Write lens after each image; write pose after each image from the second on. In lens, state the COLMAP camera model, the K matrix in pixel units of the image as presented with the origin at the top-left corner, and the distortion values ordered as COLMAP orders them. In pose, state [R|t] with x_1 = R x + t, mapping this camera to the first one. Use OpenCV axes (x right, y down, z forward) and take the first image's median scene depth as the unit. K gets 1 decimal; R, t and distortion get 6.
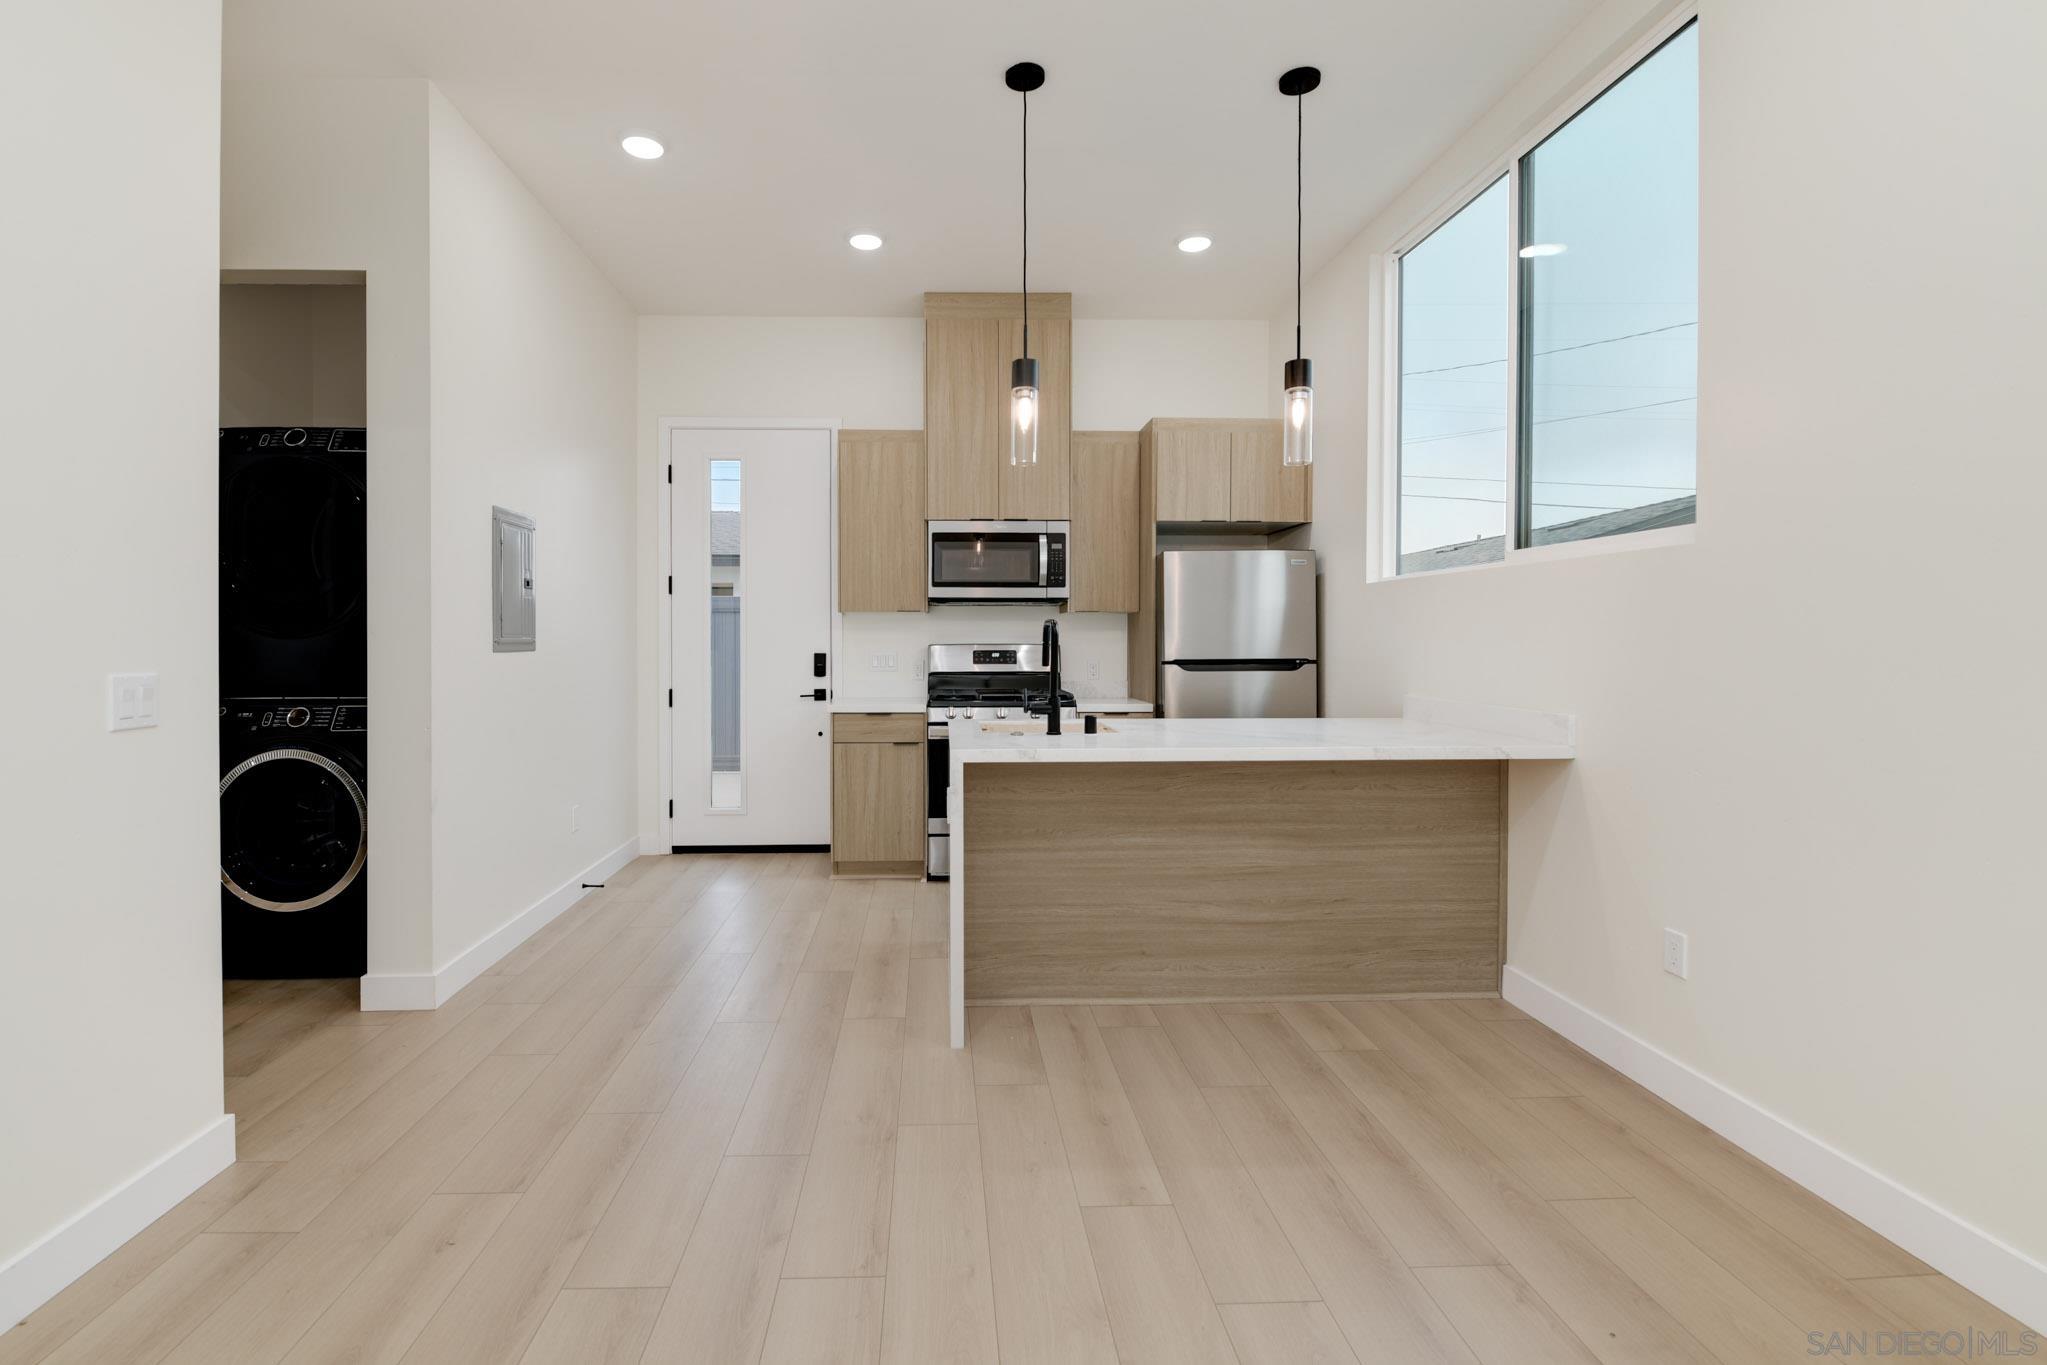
lens RADIAL K [[921.3, 0, 972.8], [0, 921.3, 654.4], [0, 0, 1]] dist [0.011287, -0.010375]
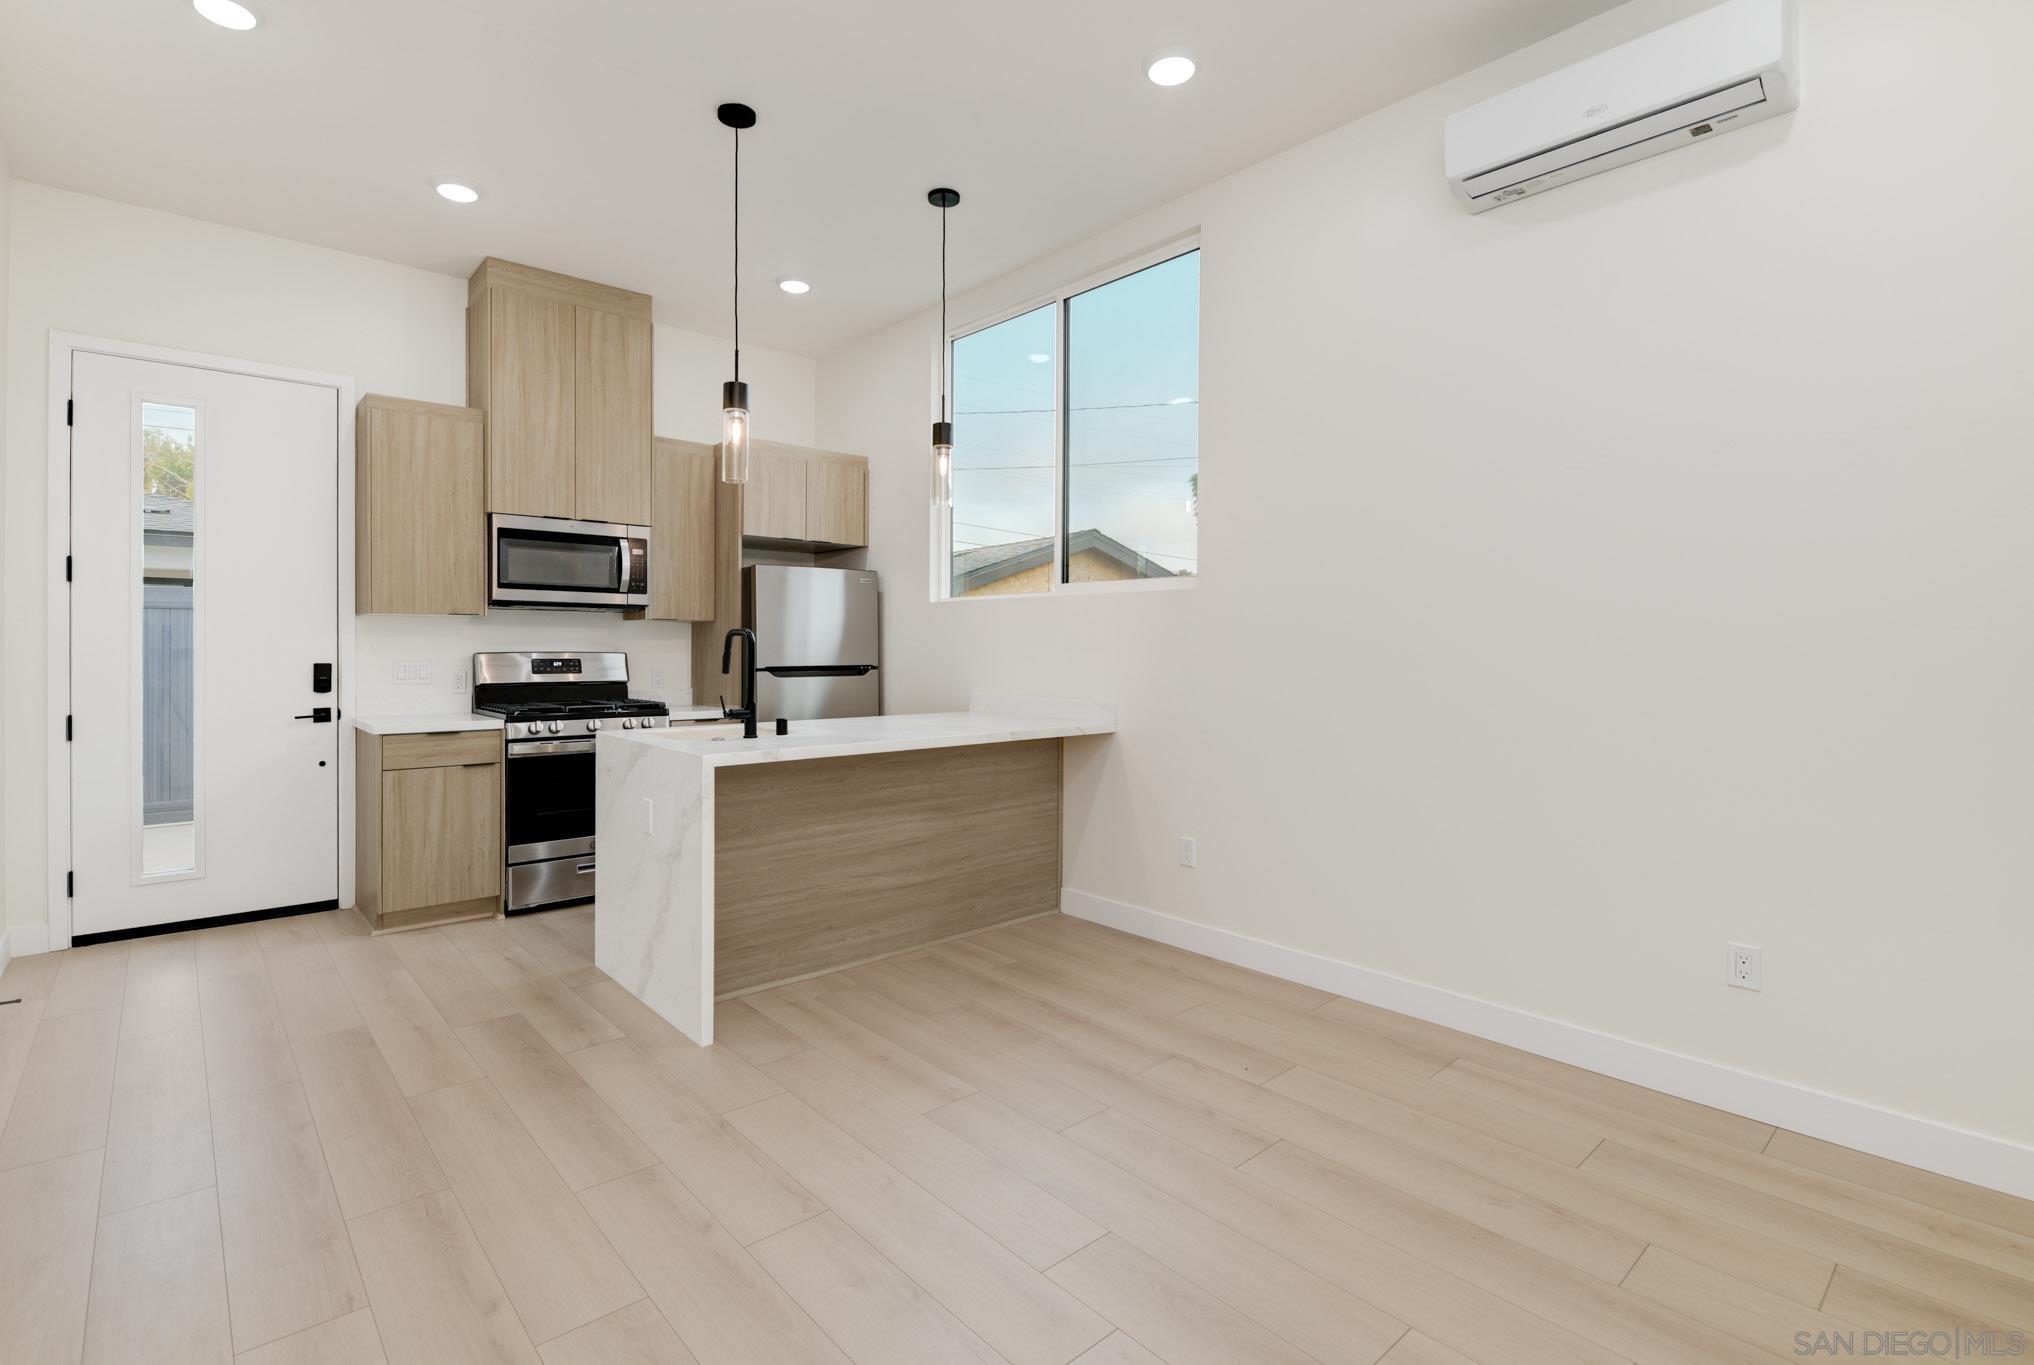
lens RADIAL K [[929.4, 0, 1011.0], [0, 929.4, 659.8], [0, 0, 1]] dist [-0.001432, -0.000620]
pose [[0.773750, -0.004919, 0.633472, -0.242040], [0.006734, 0.999977, -0.000461, -0.000014], [-0.633455, 0.004623, 0.773766, -0.010477]]
